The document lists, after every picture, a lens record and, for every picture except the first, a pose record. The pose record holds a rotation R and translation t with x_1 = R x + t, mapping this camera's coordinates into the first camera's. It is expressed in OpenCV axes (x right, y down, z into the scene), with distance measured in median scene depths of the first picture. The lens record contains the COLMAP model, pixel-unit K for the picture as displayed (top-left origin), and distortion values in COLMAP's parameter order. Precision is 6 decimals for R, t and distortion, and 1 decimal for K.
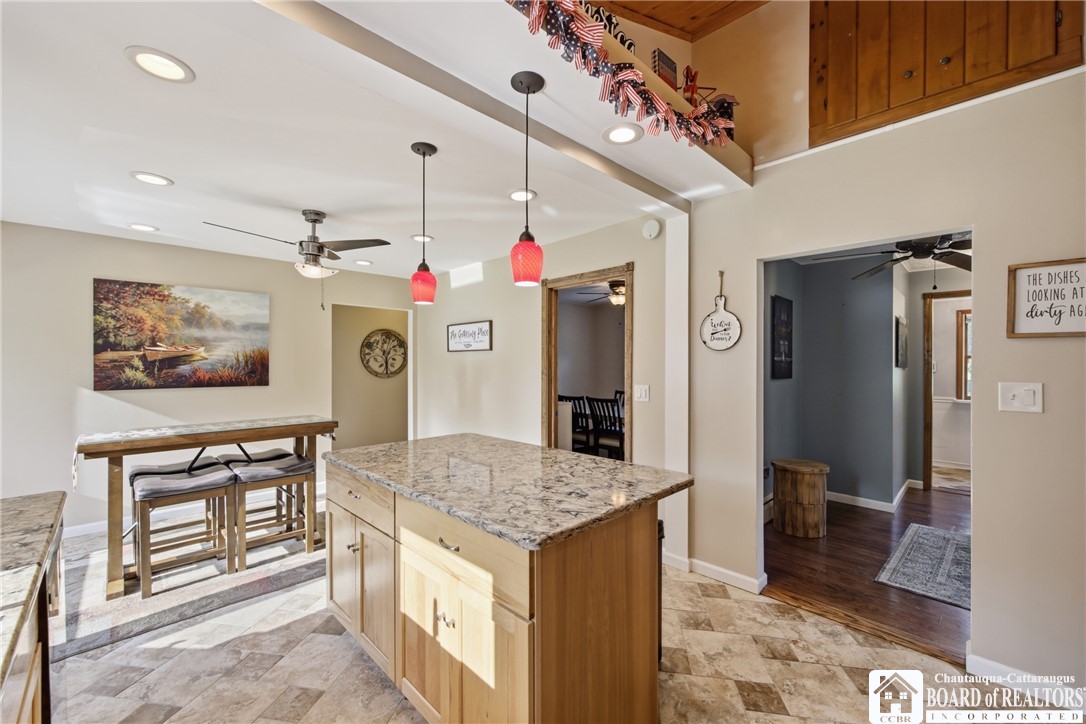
lens RADIAL K [[437.3, 0, 546.1], [0, 437.3, 363.4], [0, 0, 1]] dist [-0.002487, -0.000153]
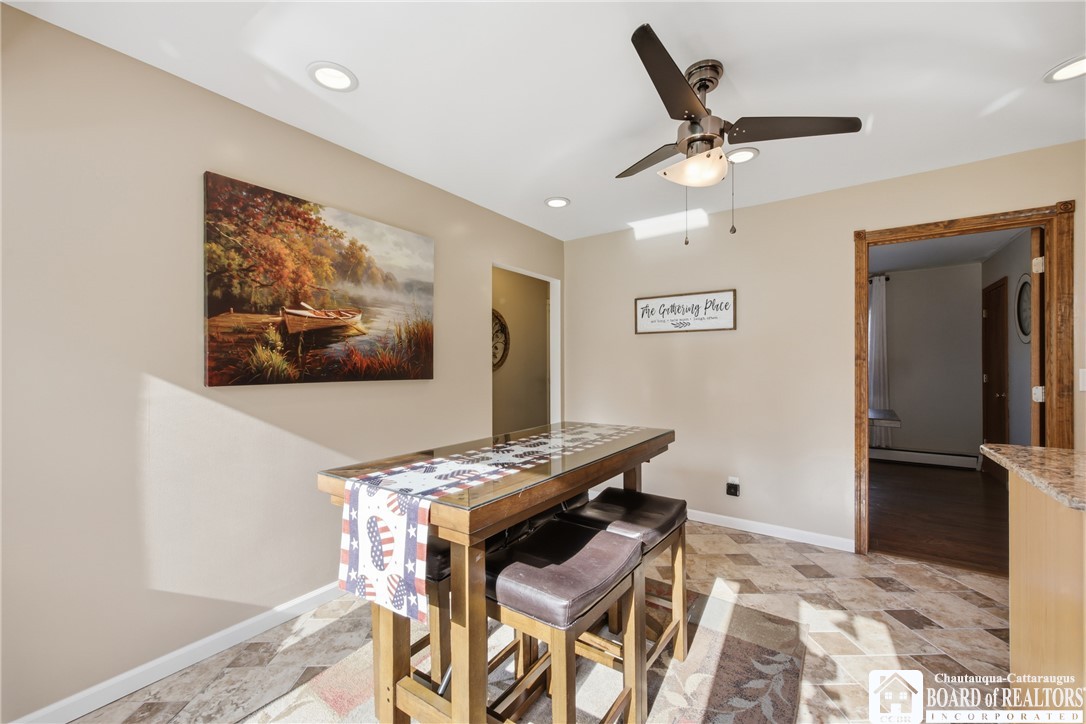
lens RADIAL K [[437.3, 0, 547.1], [0, 437.3, 364.3], [0, 0, 1]] dist [-0.002487, -0.000153]
pose [[0.983457, -0.001637, 0.181133, -0.667229], [0.001922, 0.999997, -0.001398, 0.034635], [-0.181130, 0.001723, 0.983458, 0.374097]]
